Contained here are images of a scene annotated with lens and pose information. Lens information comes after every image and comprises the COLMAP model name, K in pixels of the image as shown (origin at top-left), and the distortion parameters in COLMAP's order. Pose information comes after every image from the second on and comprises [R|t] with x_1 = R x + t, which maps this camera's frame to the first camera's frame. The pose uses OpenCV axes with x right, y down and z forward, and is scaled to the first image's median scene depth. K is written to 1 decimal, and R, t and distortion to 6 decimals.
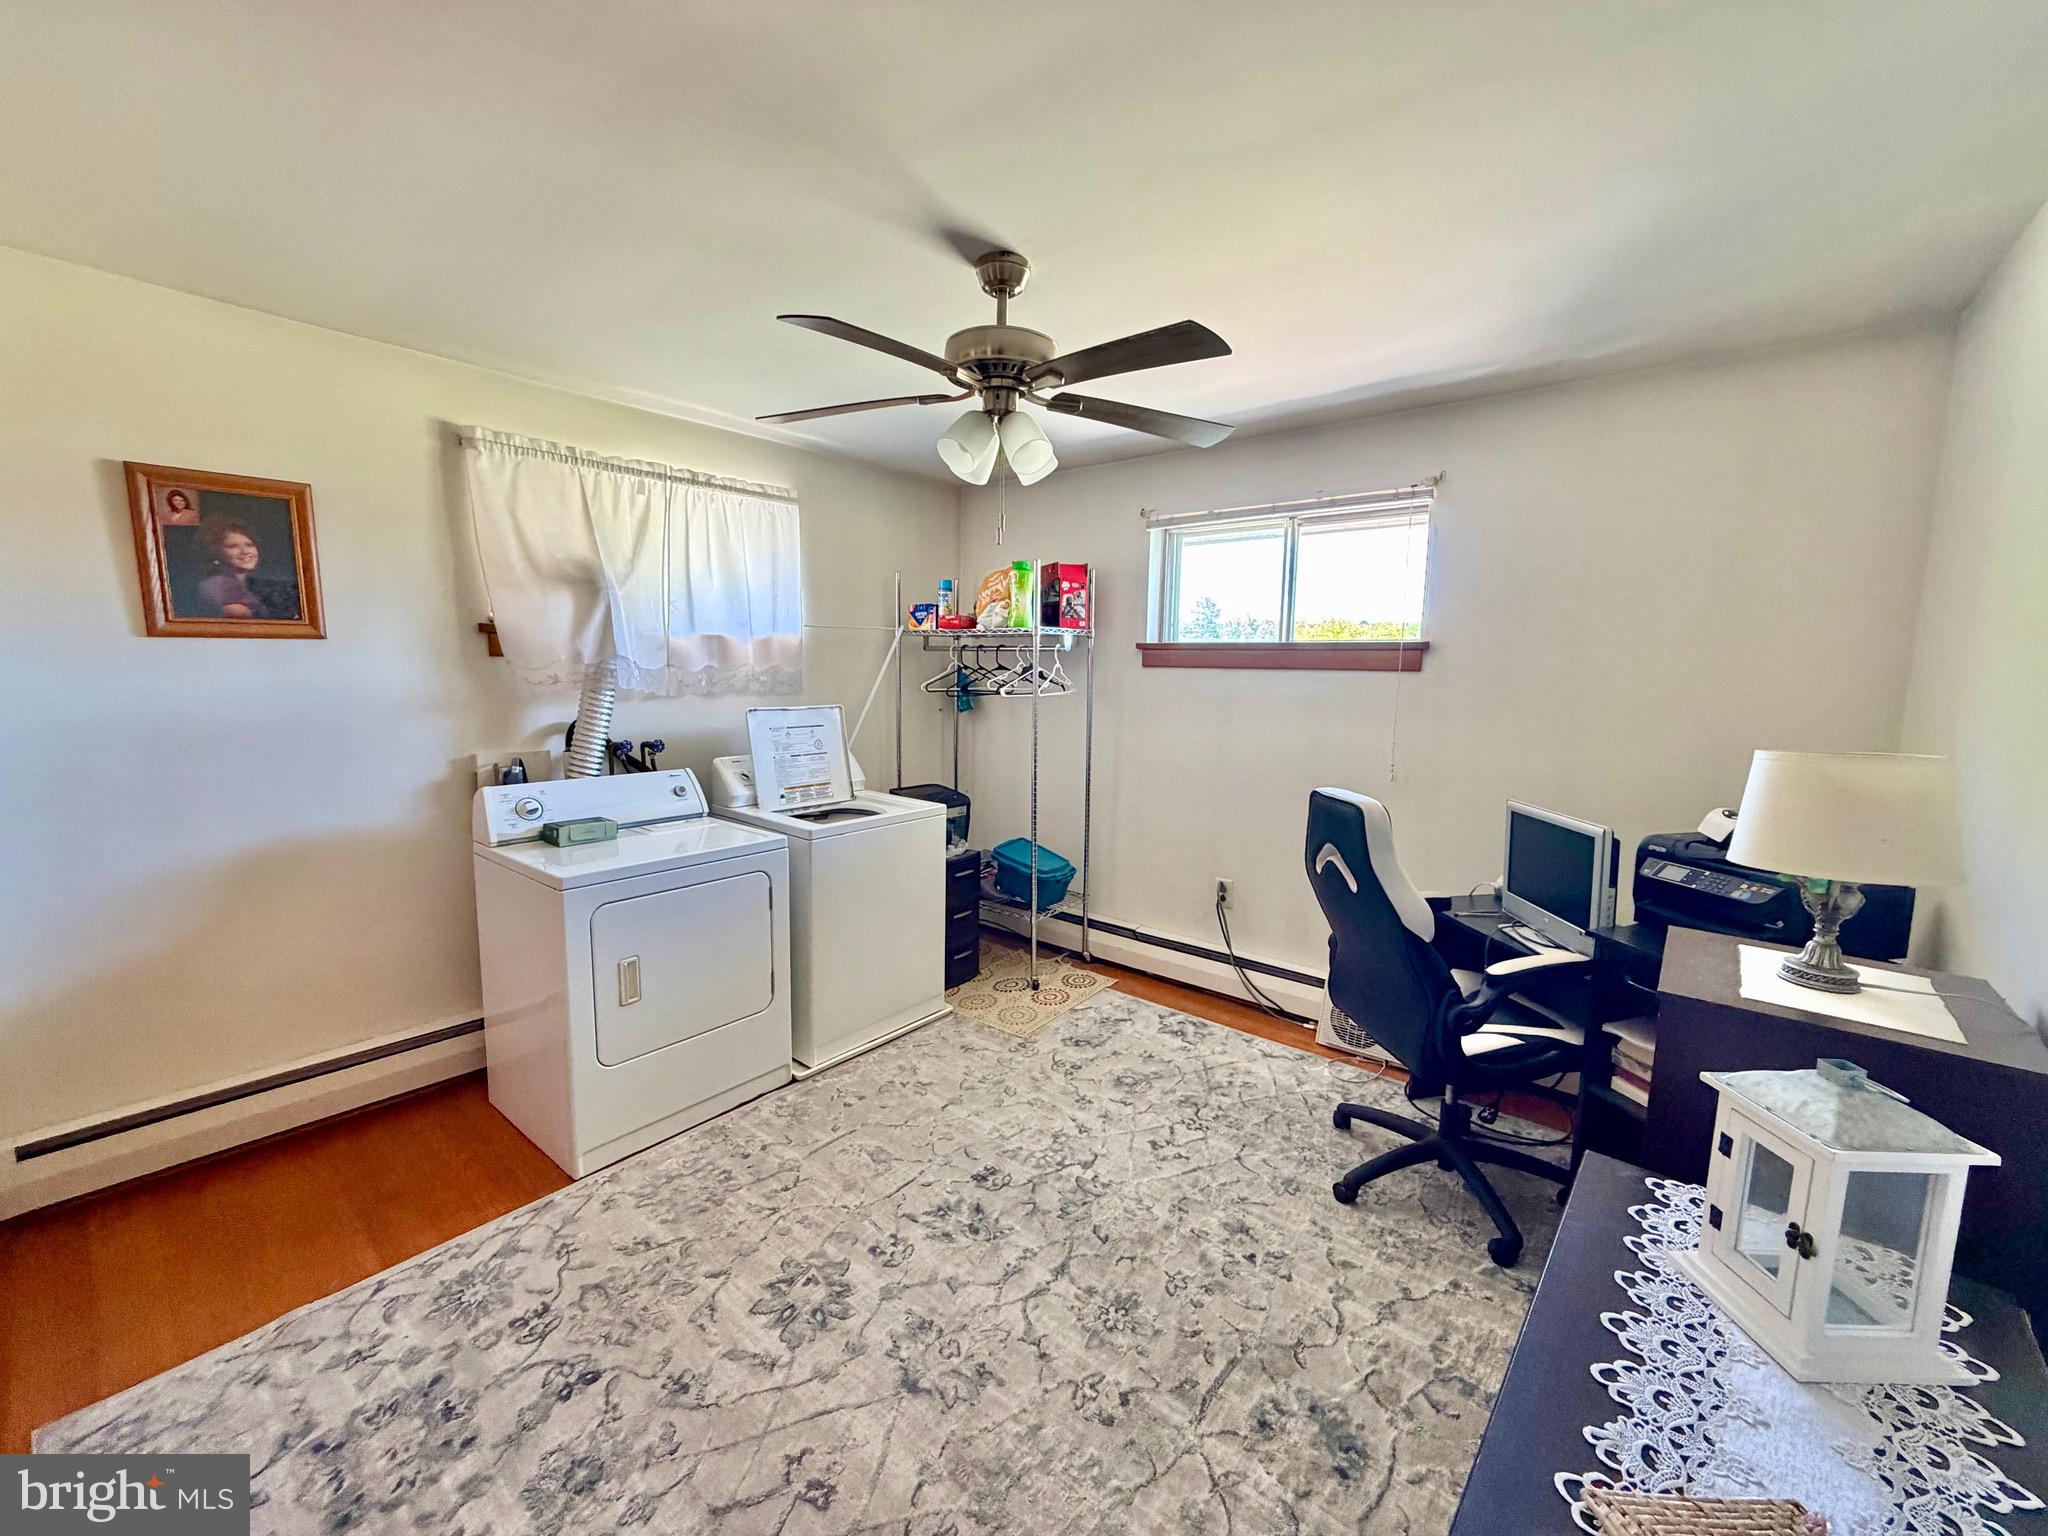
lens RADIAL K [[812.1, 0, 1019.6], [0, 812.1, 769.2], [0, 0, 1]] dist [-0.001857, 0.000217]
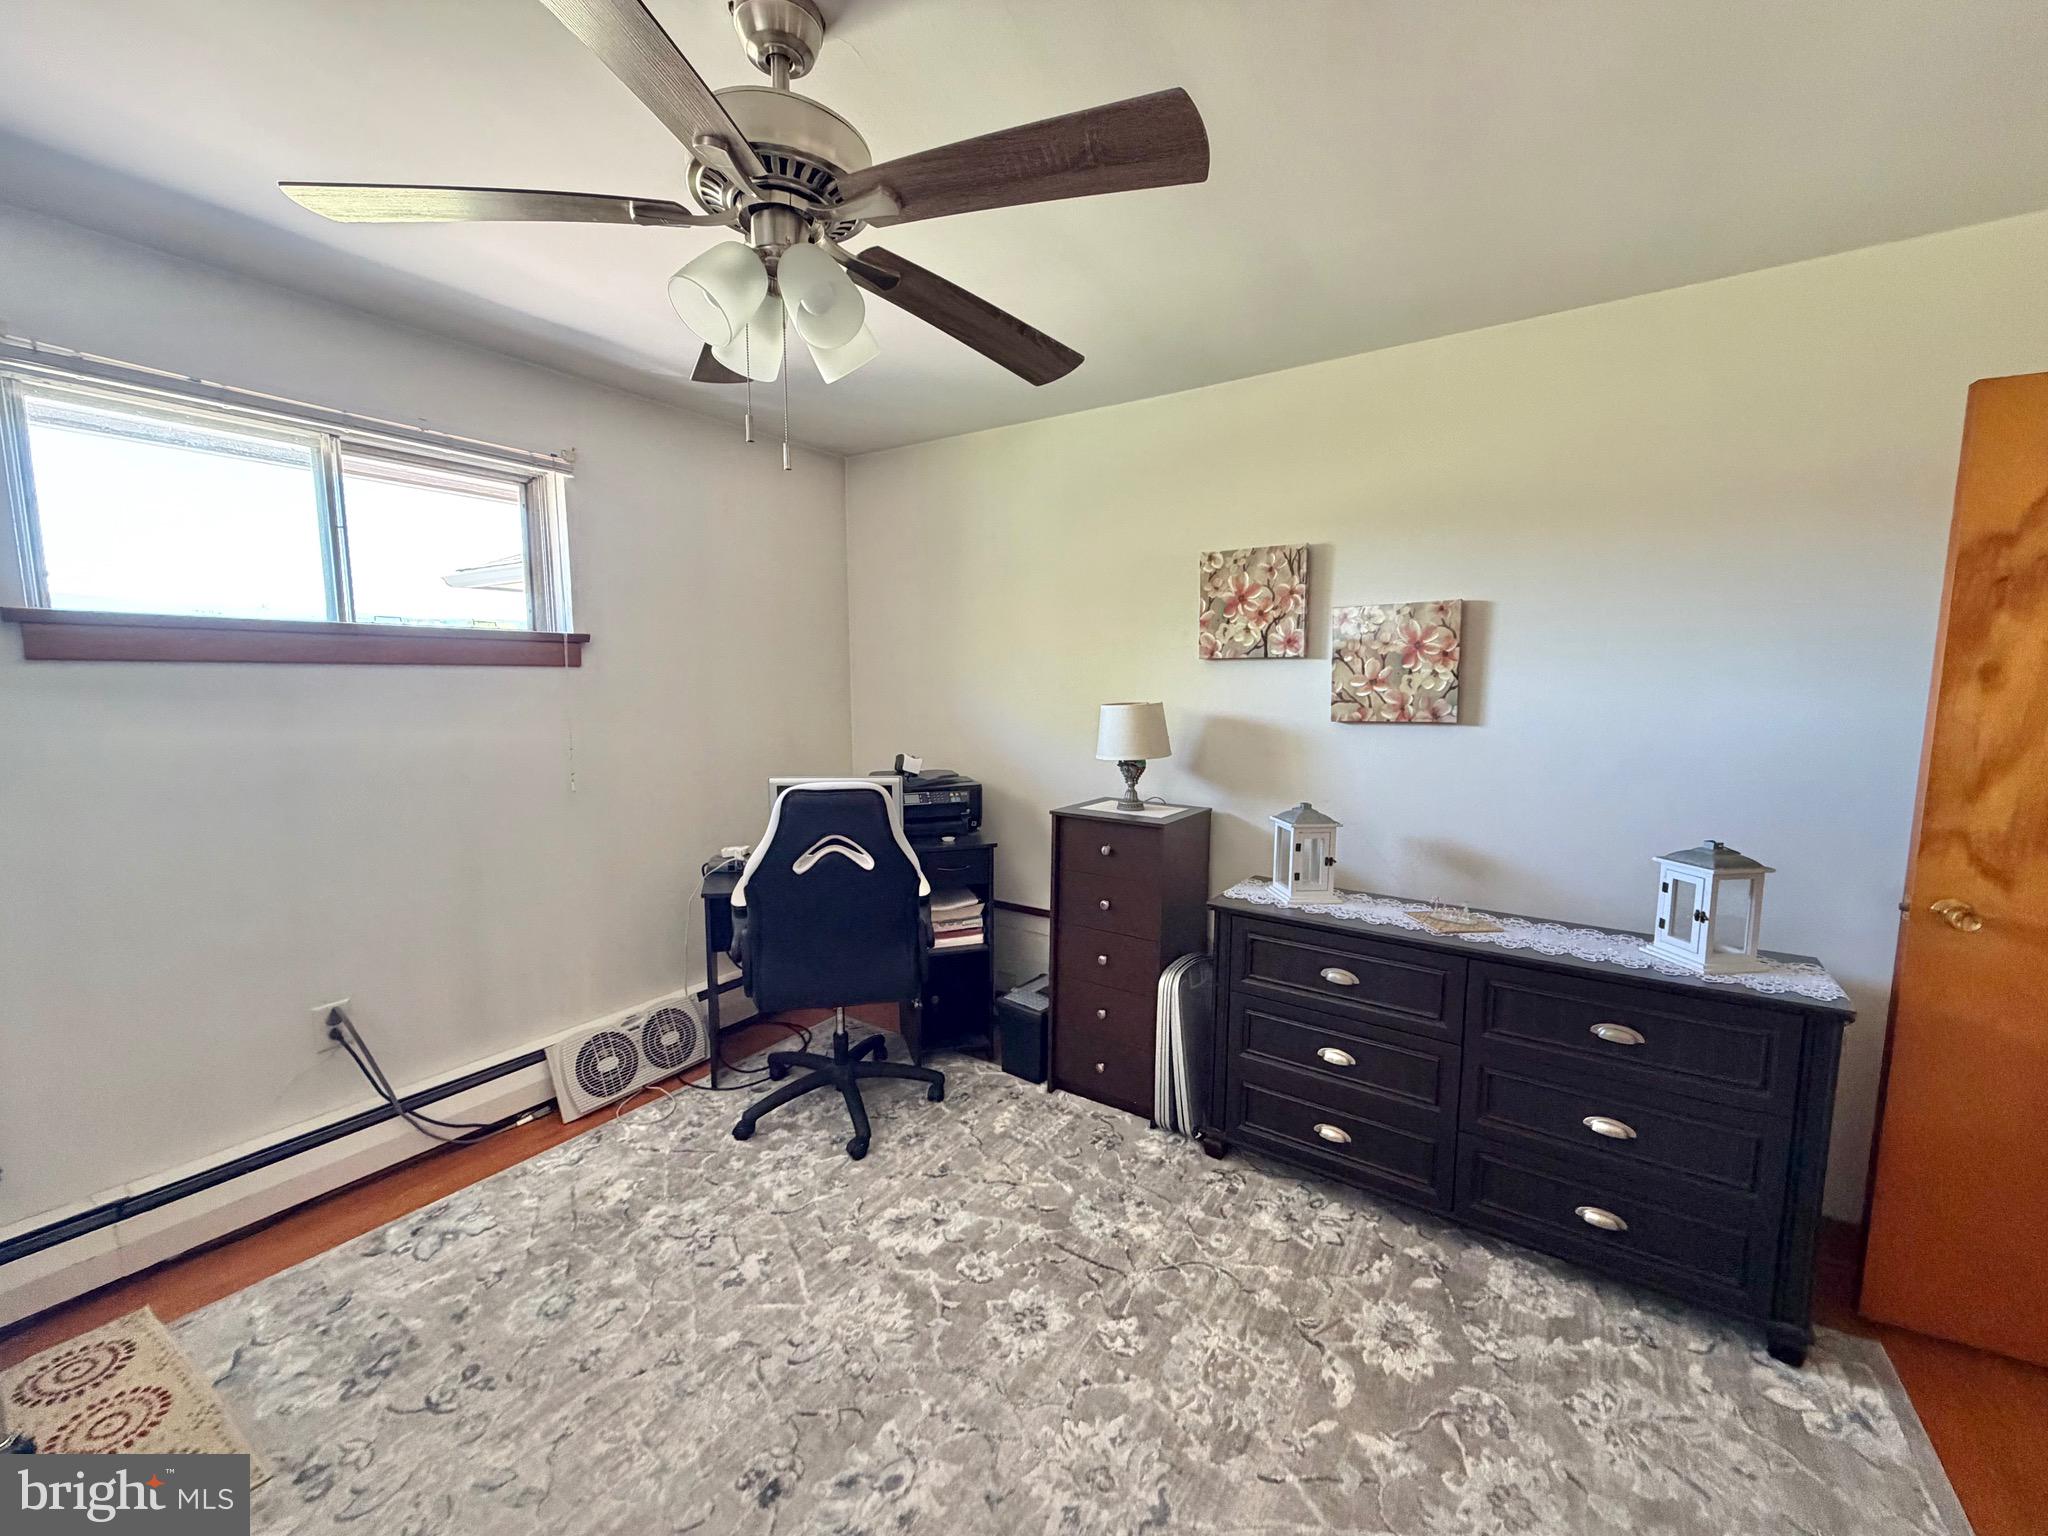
lens RADIAL K [[812.1, 0, 1019.6], [0, 812.1, 769.2], [0, 0, 1]] dist [-0.001857, 0.000217]
pose [[-0.103281, -0.132322, 0.985811, -0.409668], [0.122465, 0.981879, 0.144624, -0.069106], [-0.987084, 0.135664, -0.085205, 0.536300]]
